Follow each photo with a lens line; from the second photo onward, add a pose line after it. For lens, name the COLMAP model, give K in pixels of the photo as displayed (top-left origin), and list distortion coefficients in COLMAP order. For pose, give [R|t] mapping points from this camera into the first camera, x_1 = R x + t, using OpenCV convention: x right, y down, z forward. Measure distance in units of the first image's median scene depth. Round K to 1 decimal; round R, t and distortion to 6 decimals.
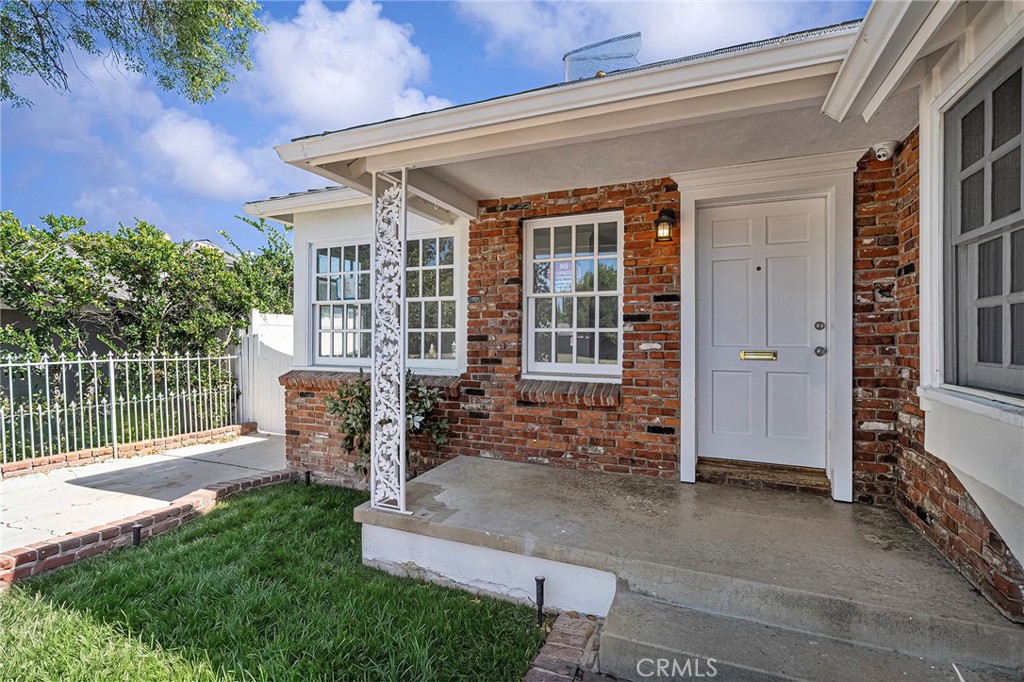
lens RADIAL K [[482.1, 0, 511.2], [0, 482.1, 336.7], [0, 0, 1]] dist [-0.003554, -0.000427]
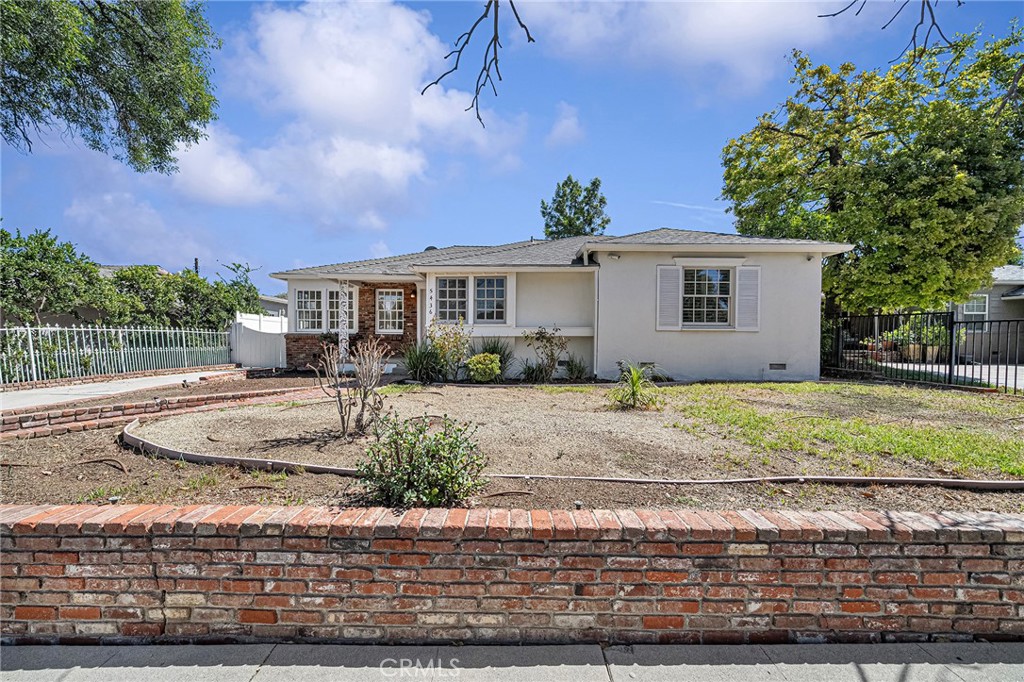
lens RADIAL K [[377.7, 0, 511.4], [0, 377.7, 345.4], [0, 0, 1]] dist [-0.003170, 0.000144]
pose [[0.919103, -0.001204, 0.394015, -0.099660], [-0.004113, 0.999912, 0.012649, 0.088272], [-0.393995, -0.013247, 0.919017, -1.286075]]
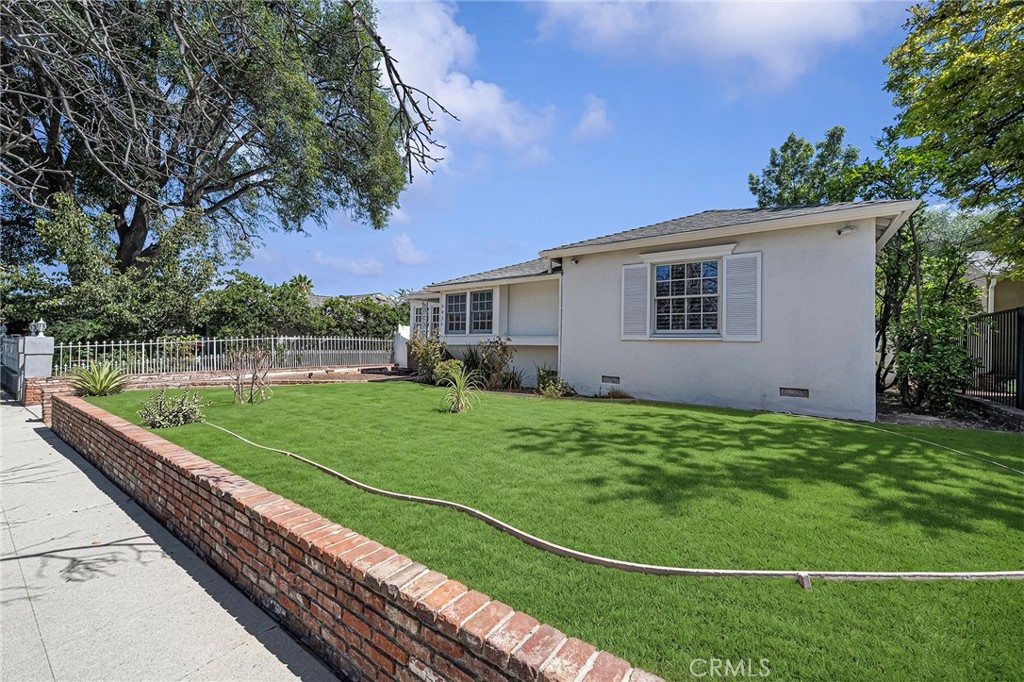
lens RADIAL K [[407.4, 0, 512.3], [0, 407.4, 340.4], [0, 0, 1]] dist [-0.004434, -0.000253]
pose [[0.976845, 0.013744, -0.213508, 0.815141], [-0.016893, 0.999774, -0.012932, 0.074180], [0.213282, 0.016239, 0.976856, -1.549817]]
